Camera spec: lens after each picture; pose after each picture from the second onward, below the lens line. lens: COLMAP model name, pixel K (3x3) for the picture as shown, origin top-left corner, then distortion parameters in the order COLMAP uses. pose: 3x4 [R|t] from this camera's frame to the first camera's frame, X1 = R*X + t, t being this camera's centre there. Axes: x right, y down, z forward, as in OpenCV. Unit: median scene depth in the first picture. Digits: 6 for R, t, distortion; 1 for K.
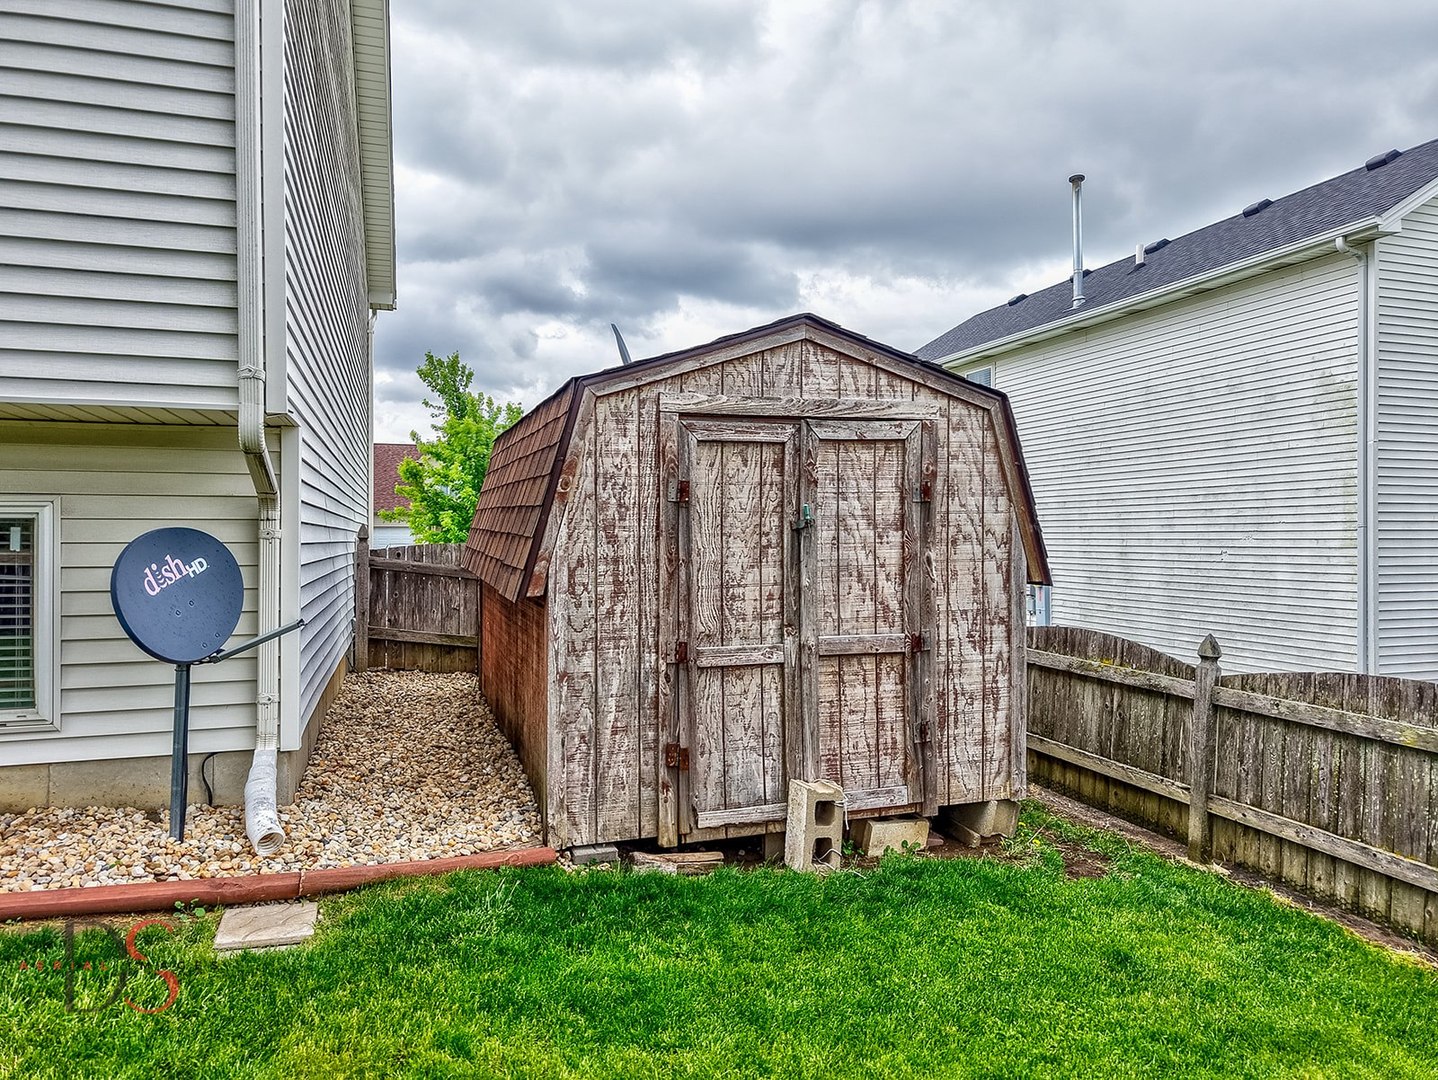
lens RADIAL K [[983.3, 0, 725.9], [0, 983.3, 510.9], [0, 0, 1]] dist [0.023726, -0.002191]
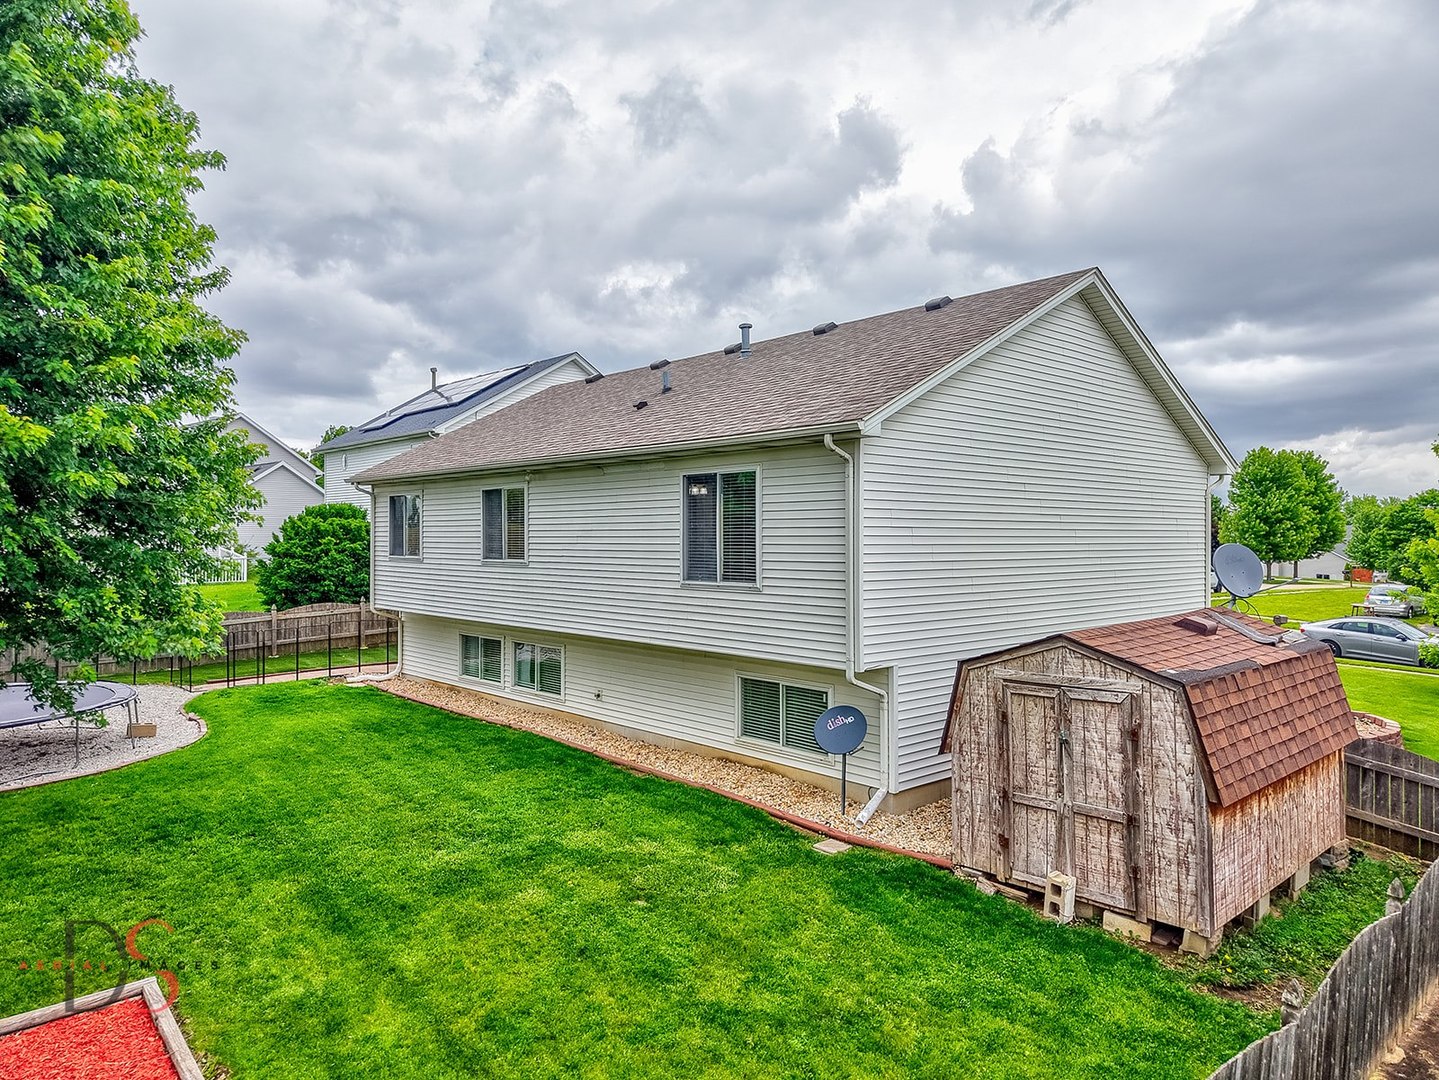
lens RADIAL K [[983.9, 0, 719.2], [0, 983.9, 540.6], [0, 0, 1]] dist [0.023726, -0.002191]
pose [[0.401038, 0.001770, -0.916060, 1.563869], [0.015409, 0.999844, 0.008678, -0.402473], [0.915932, -0.017596, 0.400948, -0.384231]]
